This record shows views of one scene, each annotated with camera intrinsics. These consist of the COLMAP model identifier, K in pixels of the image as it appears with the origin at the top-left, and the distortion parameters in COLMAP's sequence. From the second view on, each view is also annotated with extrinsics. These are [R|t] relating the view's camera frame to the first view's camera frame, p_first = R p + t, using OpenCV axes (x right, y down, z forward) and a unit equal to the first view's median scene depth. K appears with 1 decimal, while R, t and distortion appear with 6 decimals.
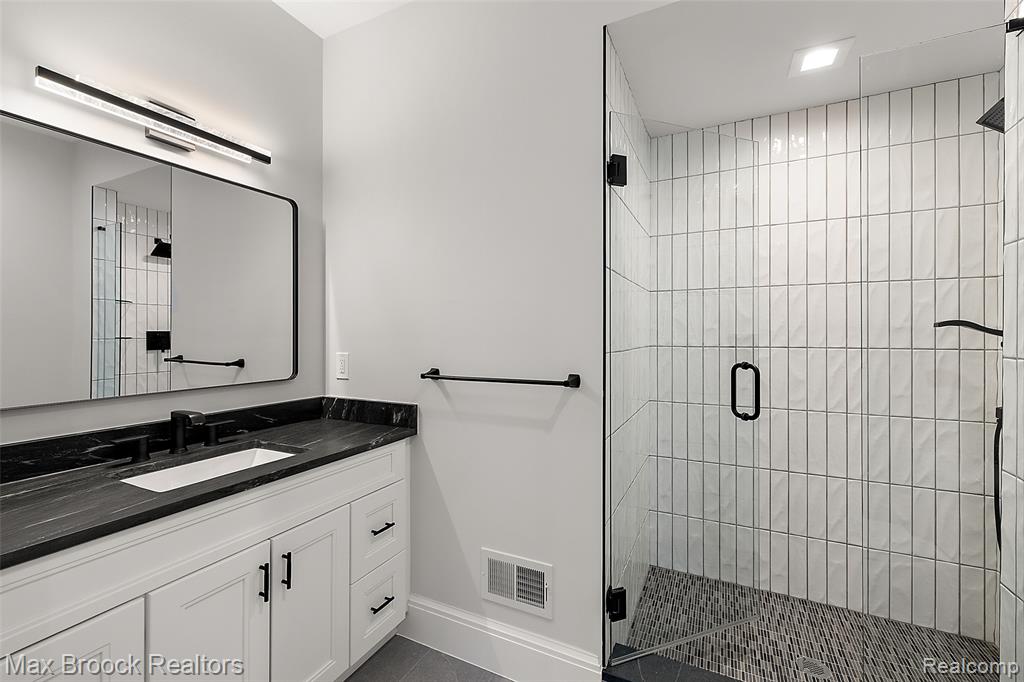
lens RADIAL K [[436.9, 0, 507.8], [0, 436.9, 335.3], [0, 0, 1]] dist [0.003003, -0.000053]
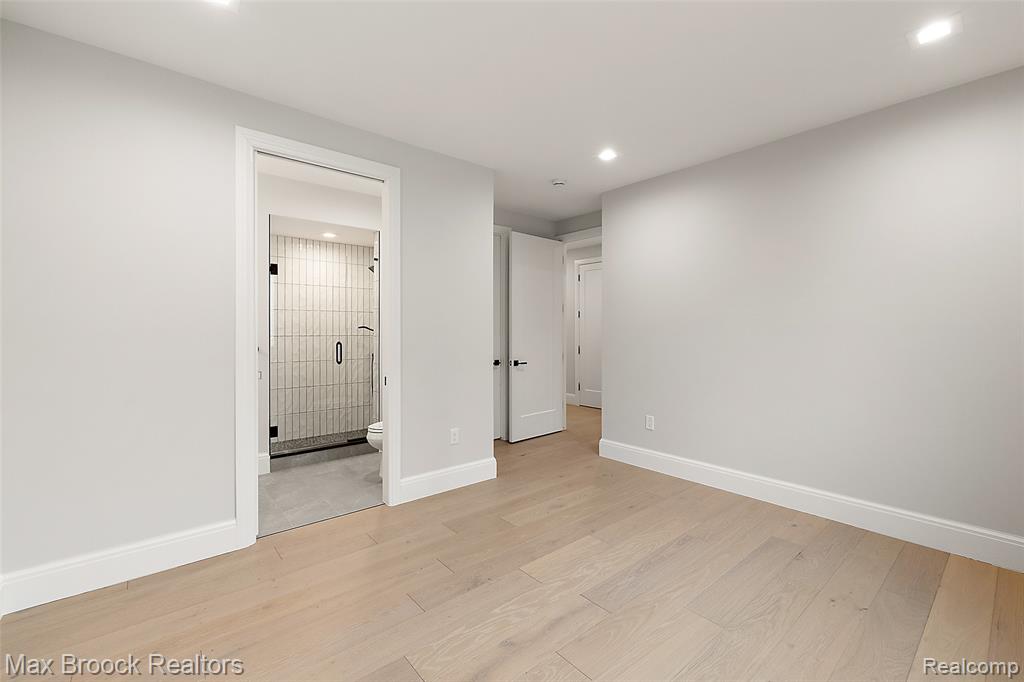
lens RADIAL K [[436.9, 0, 511.7], [0, 436.9, 335.2], [0, 0, 1]] dist [0.003003, -0.000053]
pose [[0.405034, -0.004875, 0.914288, -1.295758], [-0.003227, 0.999972, 0.006761, 0.005584], [-0.914296, -0.005688, 0.405007, -1.140668]]
